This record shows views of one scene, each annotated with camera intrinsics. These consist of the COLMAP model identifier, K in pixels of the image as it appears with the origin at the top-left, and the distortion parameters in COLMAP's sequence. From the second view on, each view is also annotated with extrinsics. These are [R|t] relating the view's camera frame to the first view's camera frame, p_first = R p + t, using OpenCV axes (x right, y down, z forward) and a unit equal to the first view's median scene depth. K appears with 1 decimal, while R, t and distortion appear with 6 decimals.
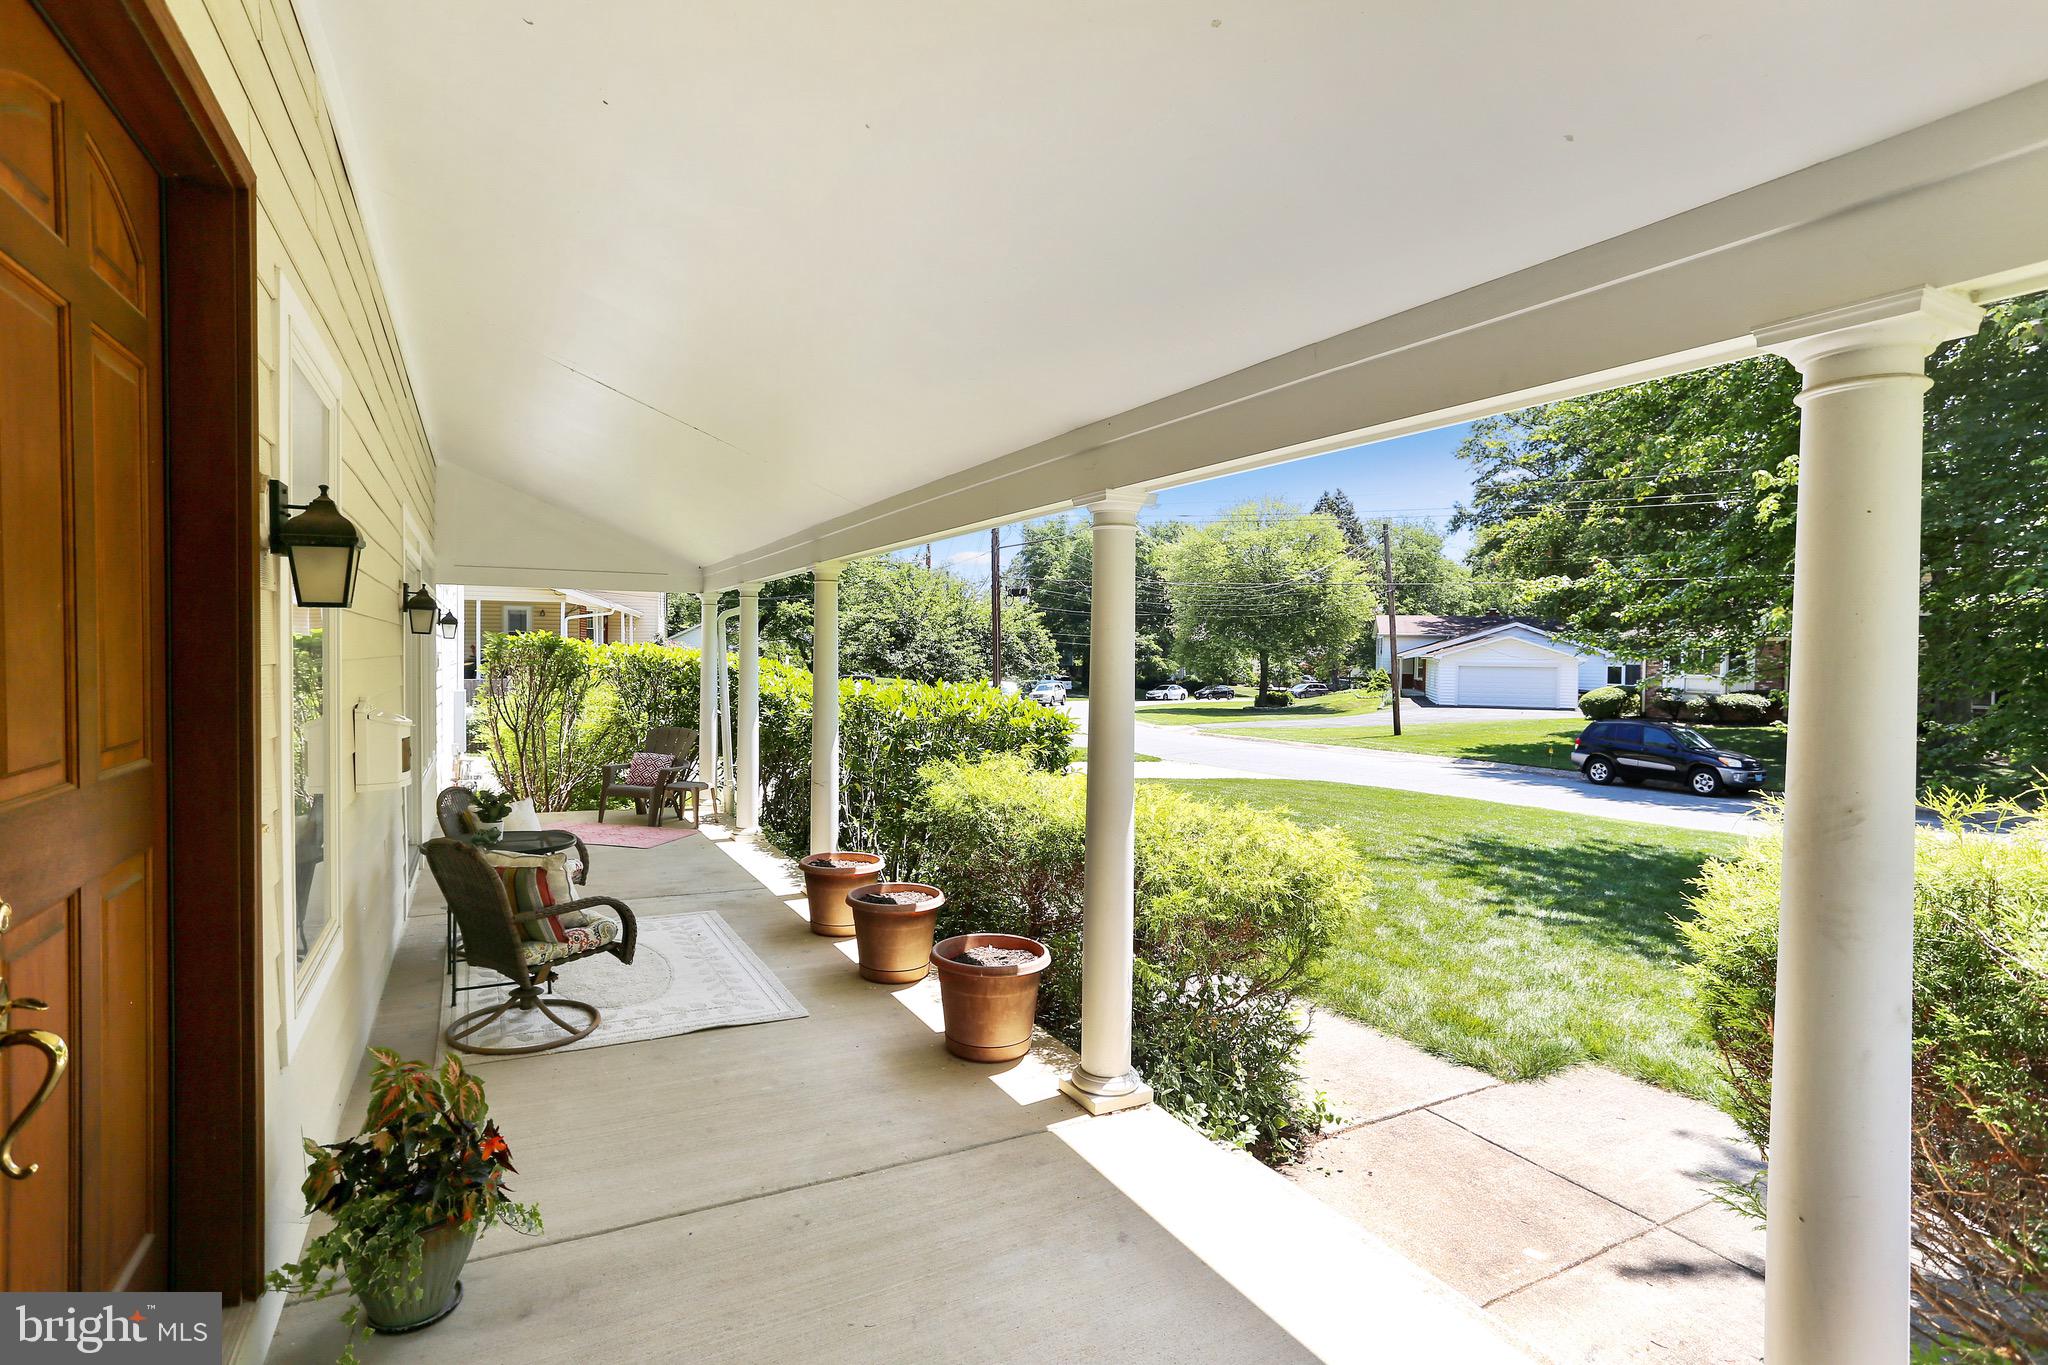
lens RADIAL K [[978.2, 0, 1024.0], [0, 978.2, 682.5], [0, 0, 1]] dist [-0.067582, 0.035752]
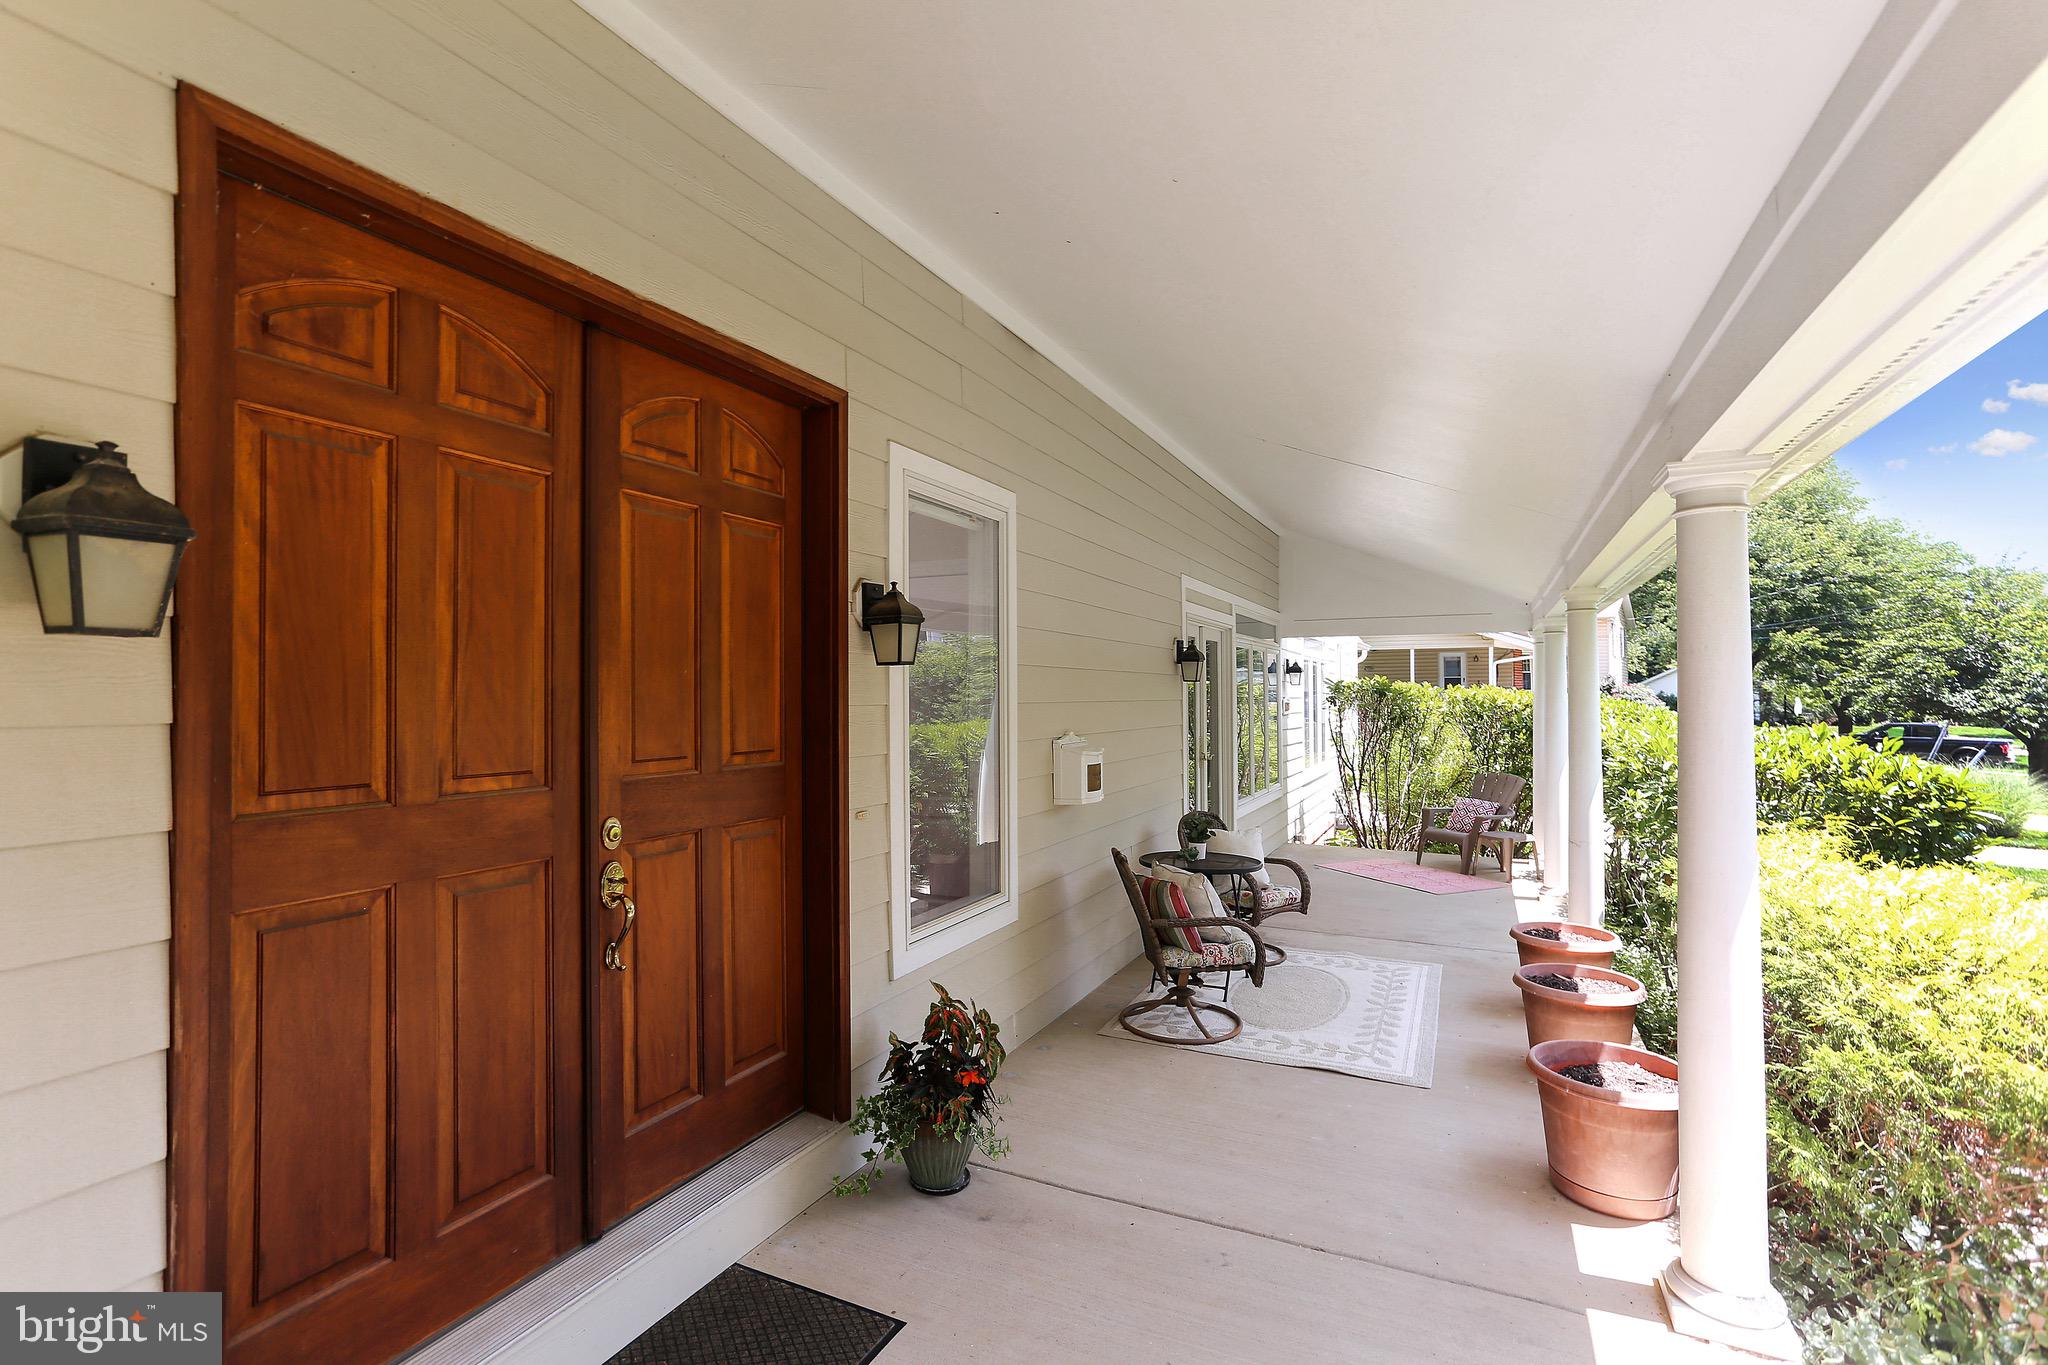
lens RADIAL K [[978.2, 0, 1024.0], [0, 978.2, 682.5], [0, 0, 1]] dist [-0.067582, 0.035752]
pose [[0.586219, -0.023255, -0.809819, 0.310961], [-0.014240, 0.999138, -0.039000, 0.001242], [0.810027, 0.034394, 0.585383, 0.150594]]
